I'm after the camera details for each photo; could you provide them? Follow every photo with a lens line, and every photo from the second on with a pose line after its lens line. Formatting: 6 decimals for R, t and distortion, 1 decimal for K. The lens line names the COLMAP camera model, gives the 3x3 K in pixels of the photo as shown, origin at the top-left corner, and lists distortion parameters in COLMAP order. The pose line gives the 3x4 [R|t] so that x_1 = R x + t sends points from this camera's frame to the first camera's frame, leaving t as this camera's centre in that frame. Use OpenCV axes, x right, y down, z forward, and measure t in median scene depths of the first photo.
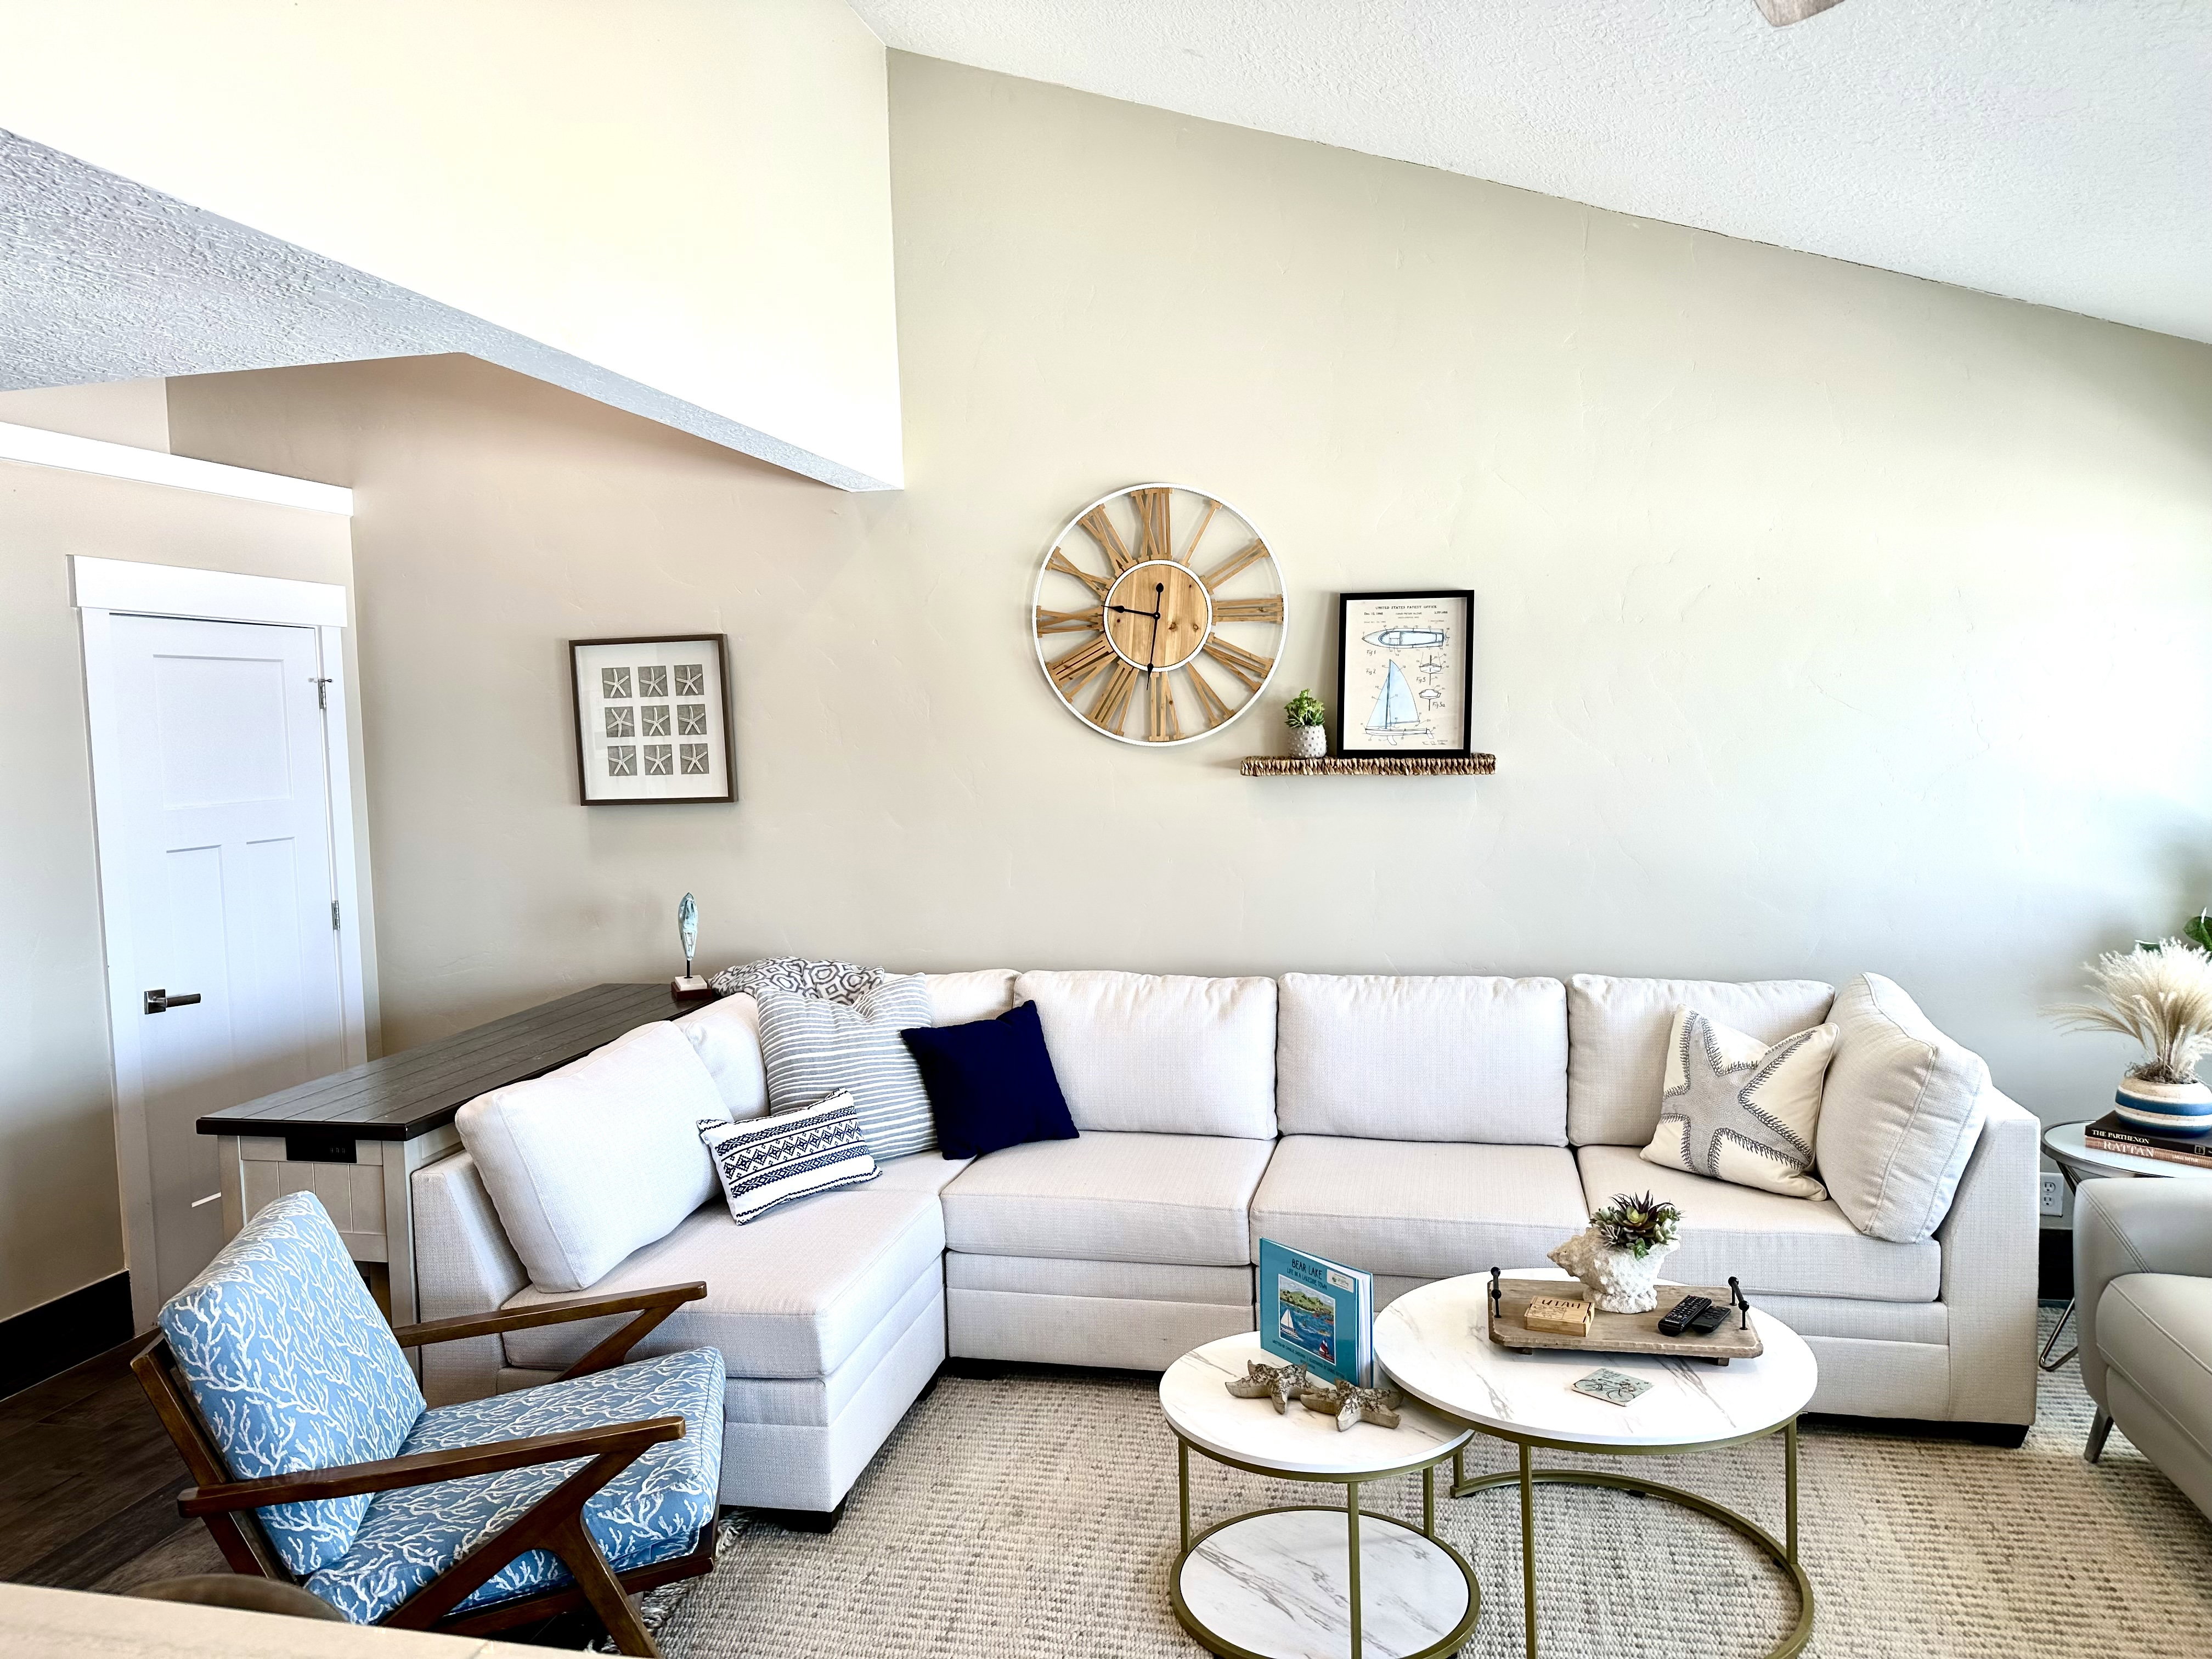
lens RADIAL K [[1536.4, 0, 1106.8], [0, 1536.4, 828.2], [0, 0, 1]] dist [0.064873, -0.084648]
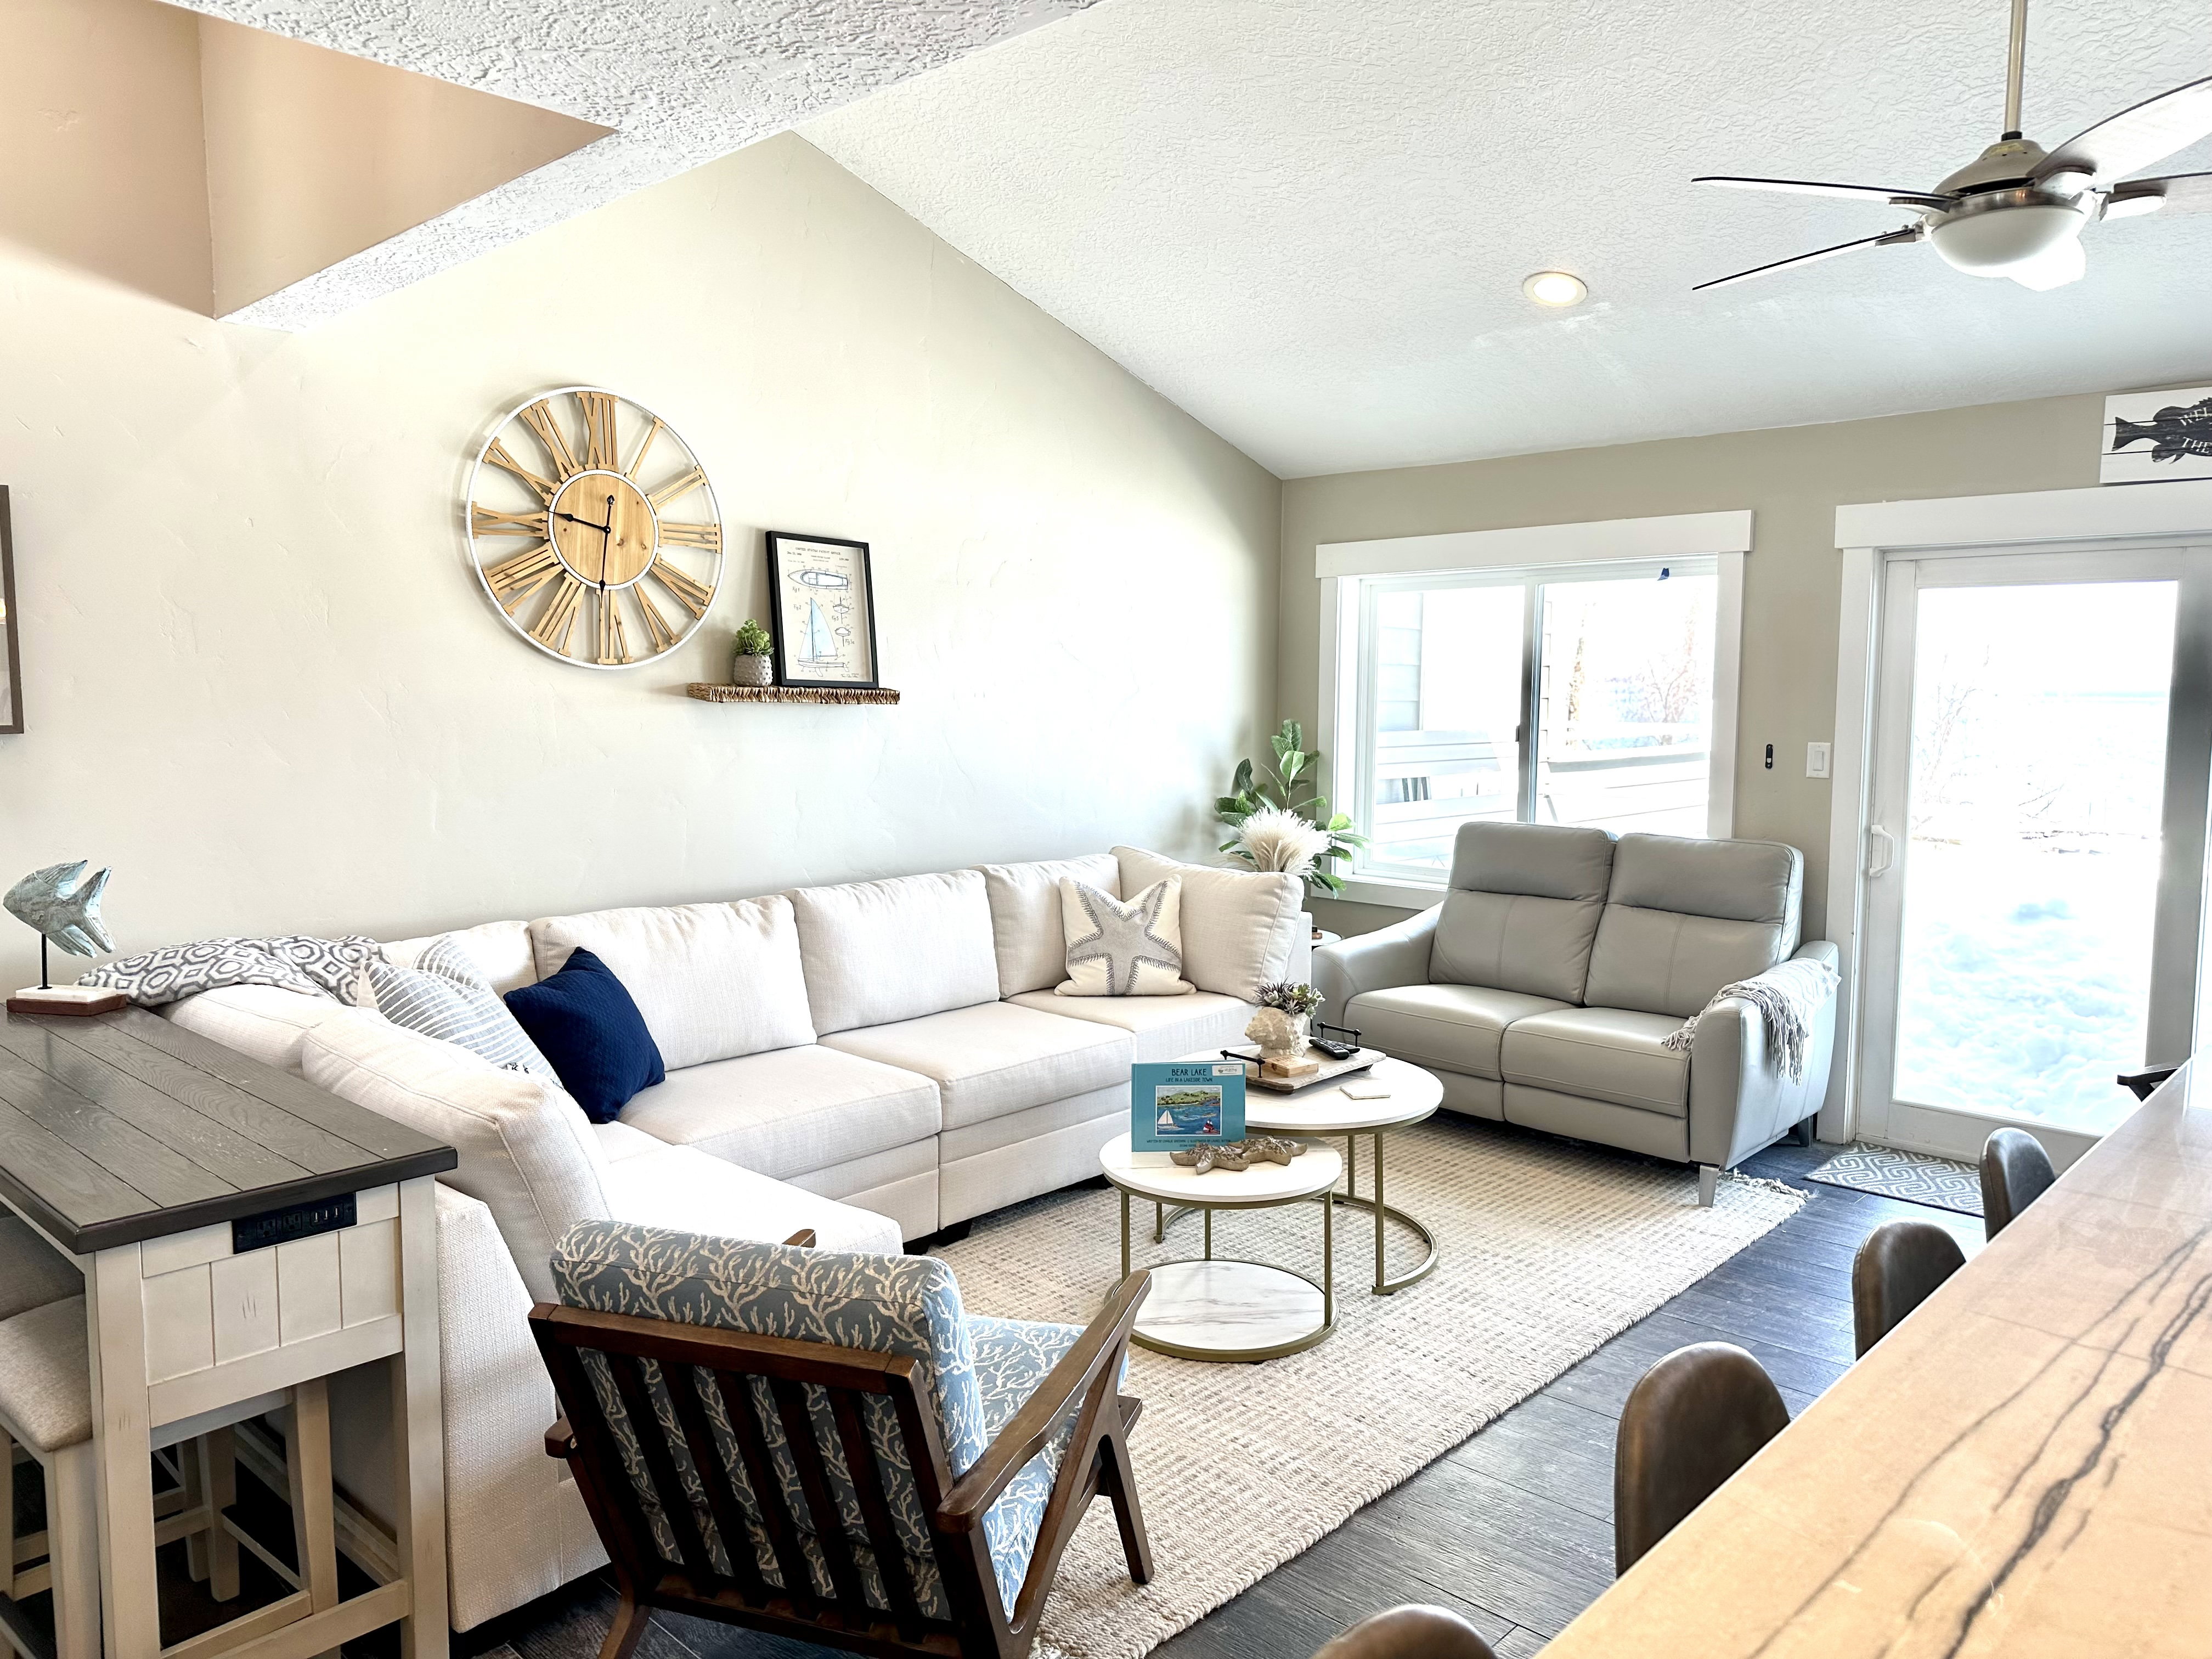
lens RADIAL K [[1536.4, 0, 1108.8], [0, 1536.4, 834.8], [0, 0, 1]] dist [0.064873, -0.084648]
pose [[0.512325, -0.057948, 0.856835, -0.653765], [0.036745, 0.998286, 0.045543, 0.016669], [-0.858005, 0.008151, 0.513576, 0.259966]]
